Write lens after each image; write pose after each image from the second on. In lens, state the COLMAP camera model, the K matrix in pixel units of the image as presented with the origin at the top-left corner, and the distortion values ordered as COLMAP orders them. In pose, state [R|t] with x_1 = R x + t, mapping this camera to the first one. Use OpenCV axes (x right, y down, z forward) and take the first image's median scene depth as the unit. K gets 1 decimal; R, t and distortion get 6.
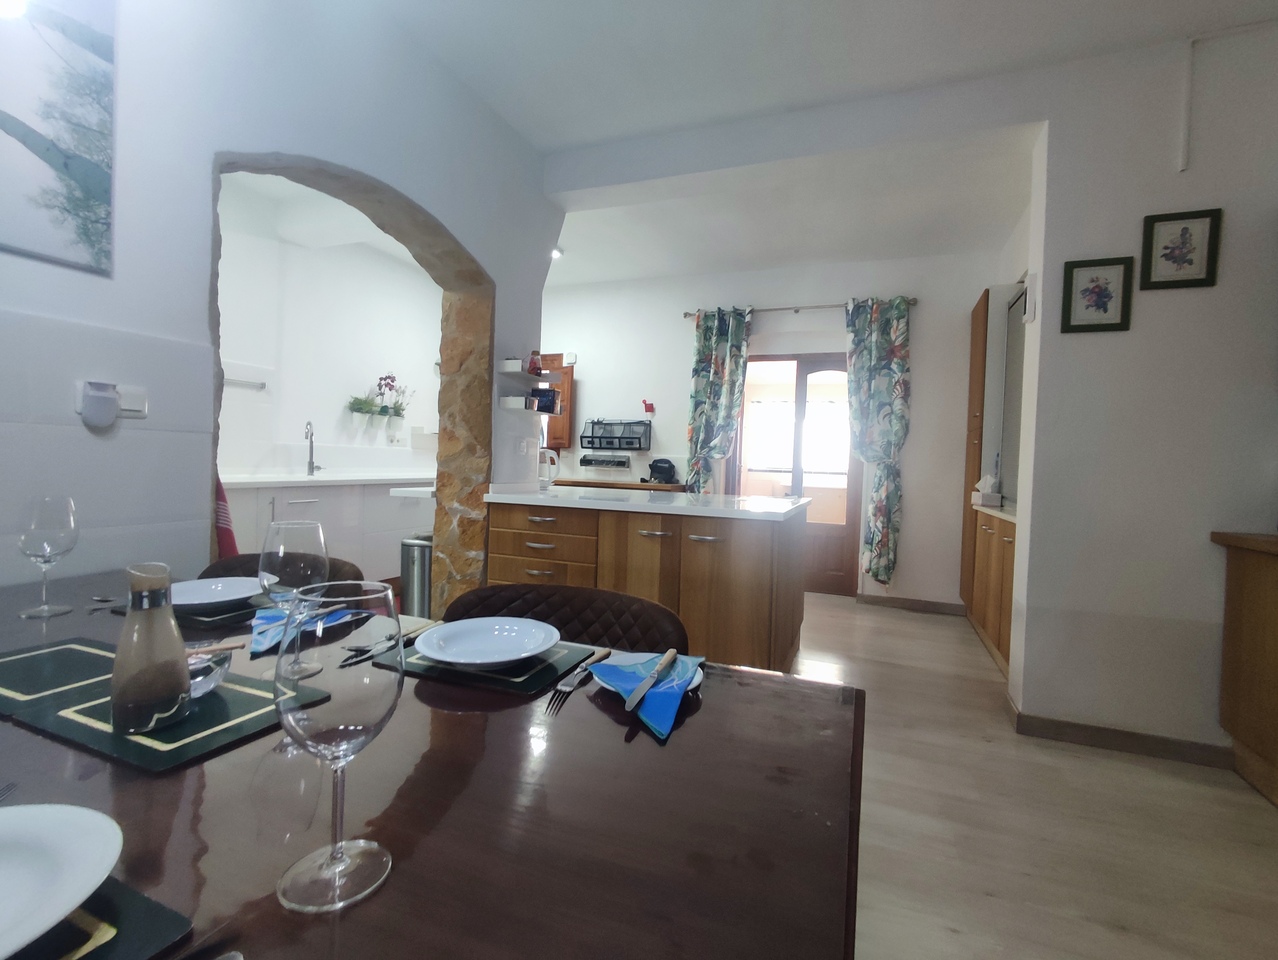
lens RADIAL K [[586.4, 0, 643.5], [0, 586.4, 479.5], [0, 0, 1]] dist [-0.011474, 0.000487]
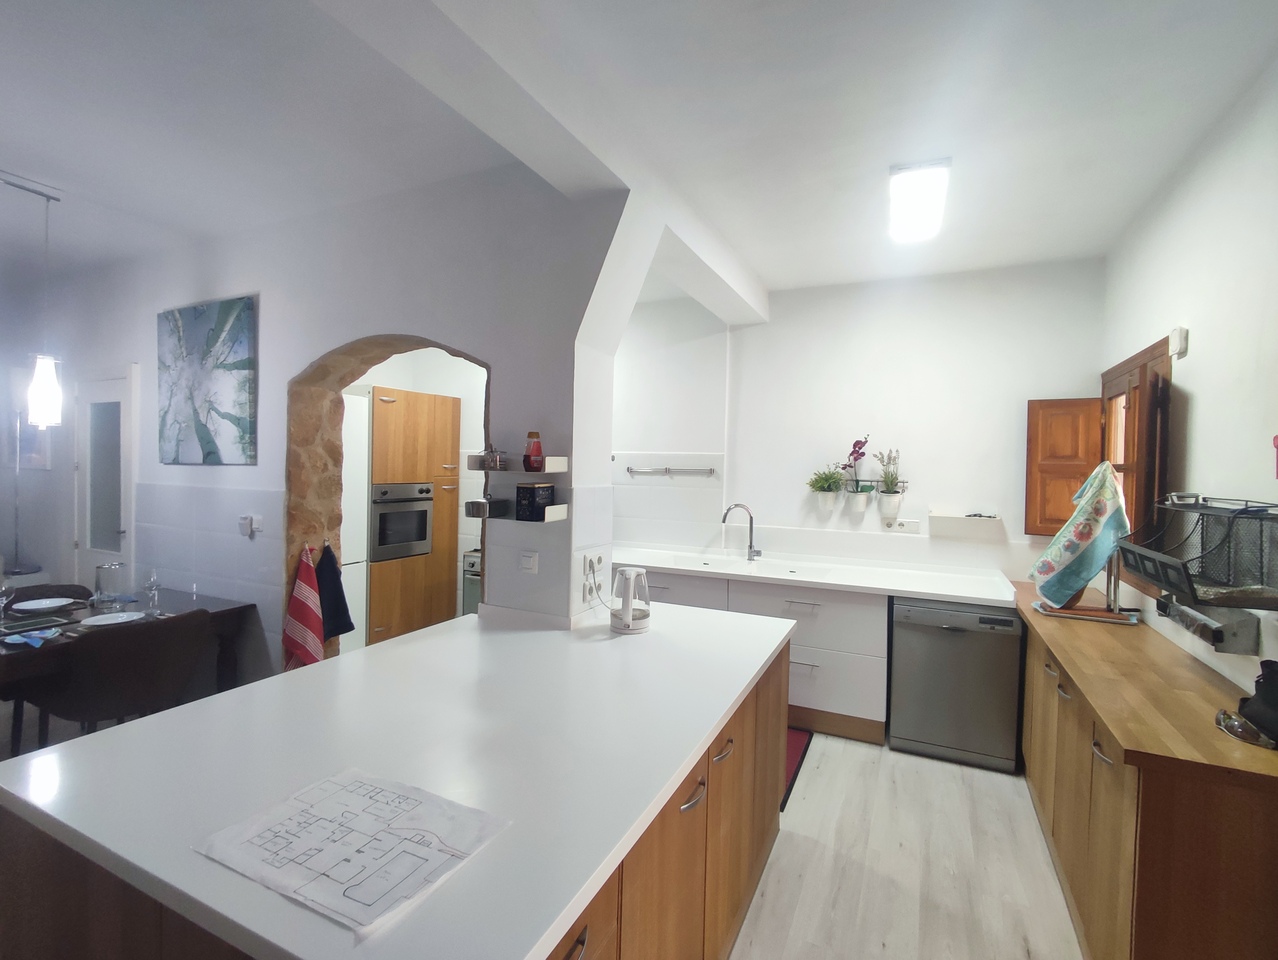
lens RADIAL K [[586.4, 0, 646.1], [0, 586.4, 483.8], [0, 0, 1]] dist [-0.011474, 0.000487]
pose [[-0.049492, -0.006473, -0.998754, 0.362035], [-0.054504, 0.998506, -0.003771, -0.107300], [0.997286, 0.054249, -0.049770, 0.785625]]
